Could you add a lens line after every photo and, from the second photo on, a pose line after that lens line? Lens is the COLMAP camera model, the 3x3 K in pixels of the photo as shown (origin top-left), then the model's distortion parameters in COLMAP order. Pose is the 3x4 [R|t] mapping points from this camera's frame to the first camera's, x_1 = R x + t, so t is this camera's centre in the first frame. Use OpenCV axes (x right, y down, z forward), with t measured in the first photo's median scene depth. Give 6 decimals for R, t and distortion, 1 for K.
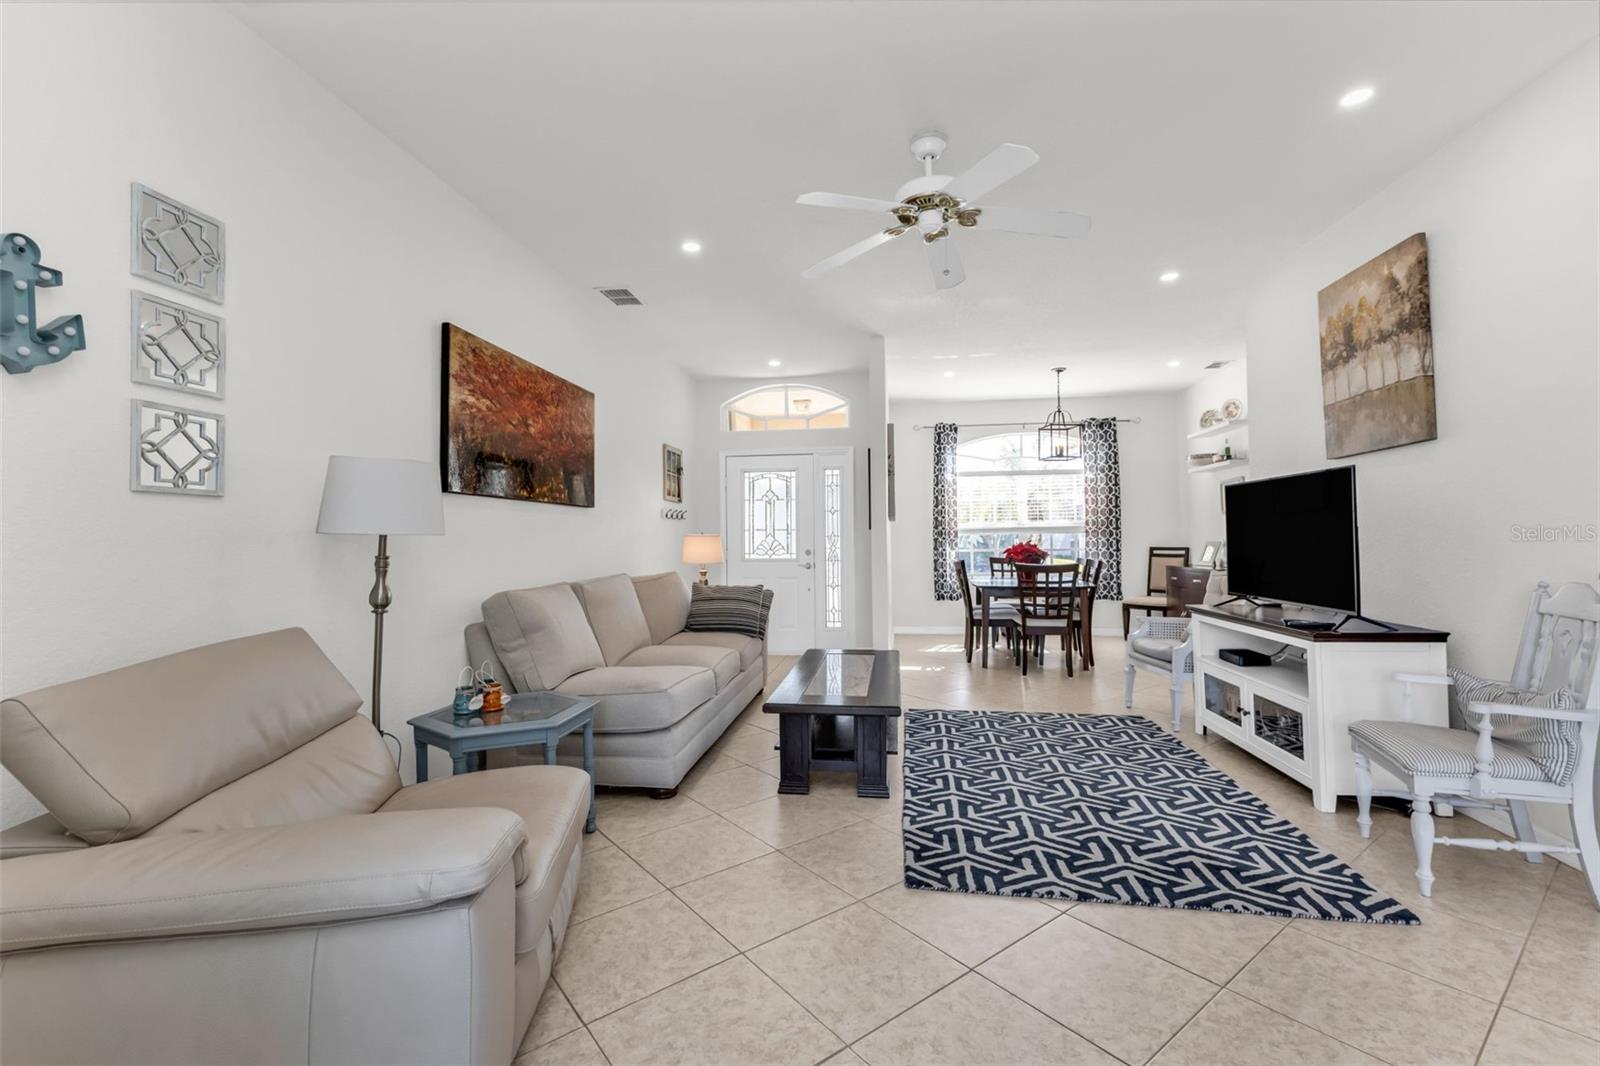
lens RADIAL K [[698.2, 0, 804.6], [0, 698.2, 532.3], [0, 0, 1]] dist [0.012215, -0.003446]
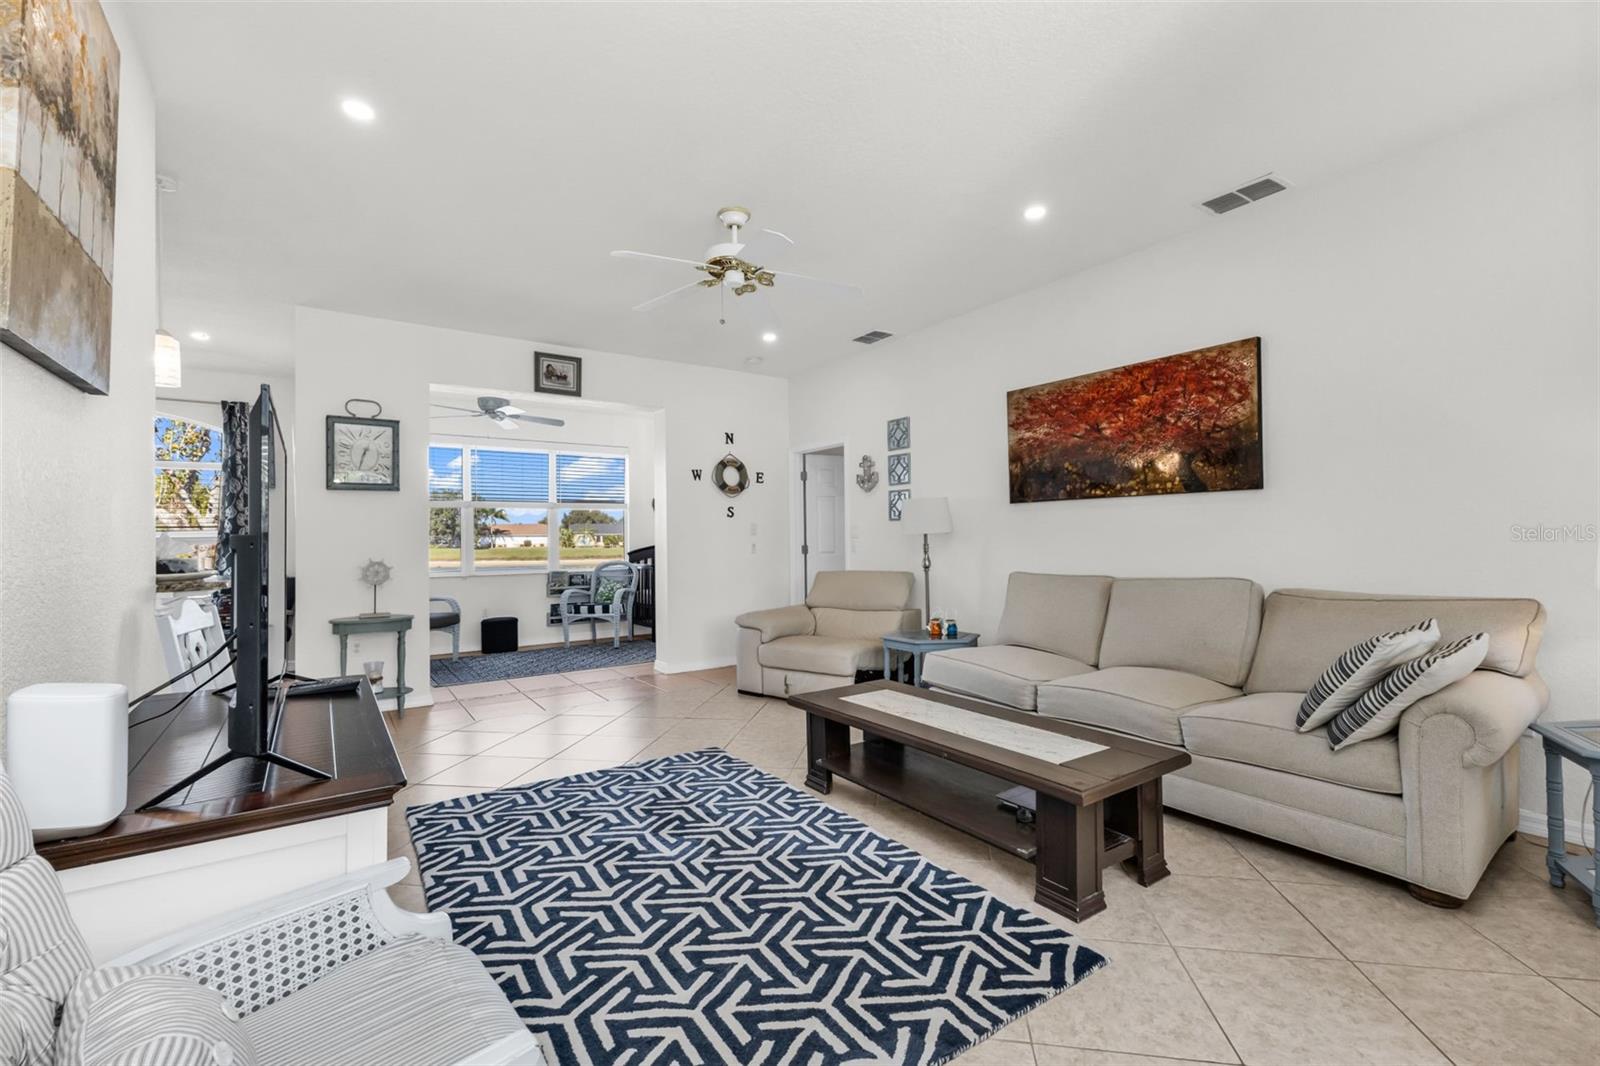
lens RADIAL K [[698.2, 0, 803.7], [0, 698.2, 528.3], [0, 0, 1]] dist [0.012215, -0.003446]
pose [[-0.745561, 0.013730, -0.666296, 0.763697], [0.030619, 0.999438, -0.013667, 0.003296], [0.665733, -0.030591, -0.745563, 1.667158]]
